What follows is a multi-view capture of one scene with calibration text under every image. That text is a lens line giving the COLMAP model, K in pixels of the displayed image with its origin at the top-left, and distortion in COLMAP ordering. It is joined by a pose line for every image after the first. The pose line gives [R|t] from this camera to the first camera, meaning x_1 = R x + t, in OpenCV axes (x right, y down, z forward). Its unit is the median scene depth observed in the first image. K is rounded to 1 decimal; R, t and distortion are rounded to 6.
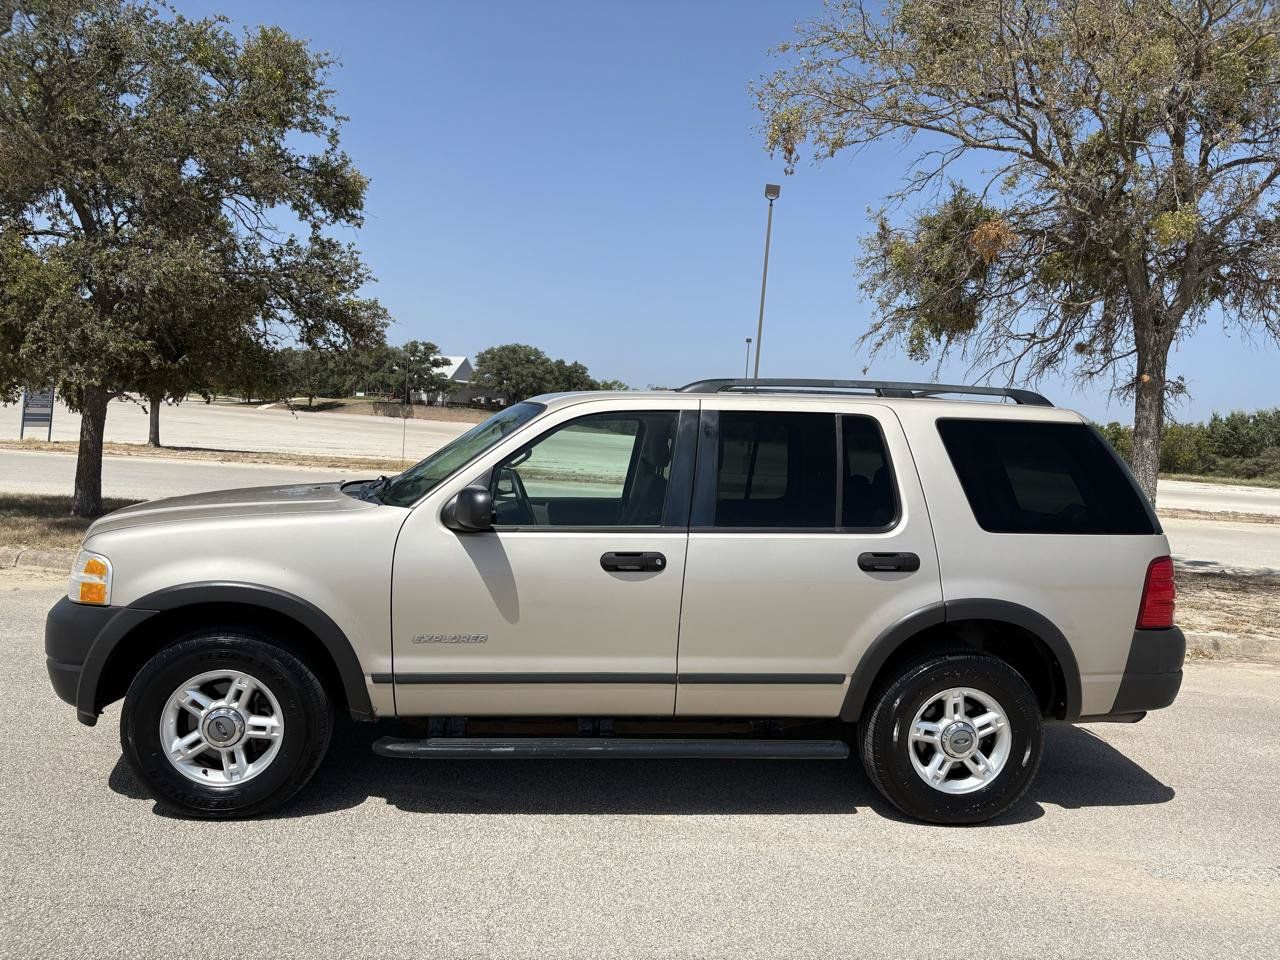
lens RADIAL K [[975.3, 0, 641.9], [0, 975.3, 487.1], [0, 0, 1]] dist [0.040040, -0.044798]
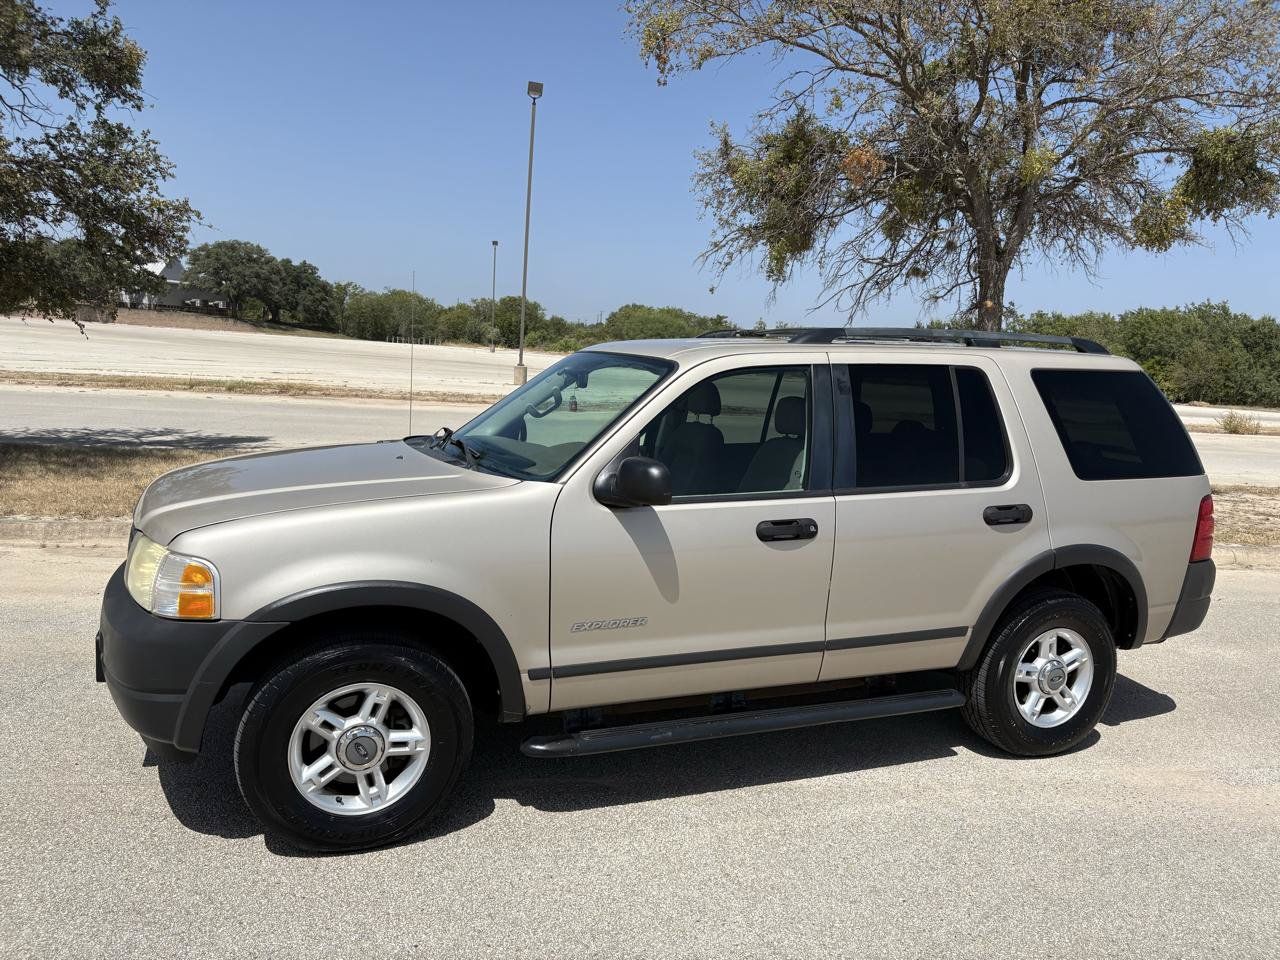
lens RADIAL K [[975.3, 0, 647.2], [0, 975.3, 487.4], [0, 0, 1]] dist [0.040040, -0.044798]
pose [[0.963771, -0.041579, 0.263471, -0.364034], [0.016168, 0.995066, 0.097891, -0.055399], [-0.266241, -0.090084, 0.959688, 0.120739]]
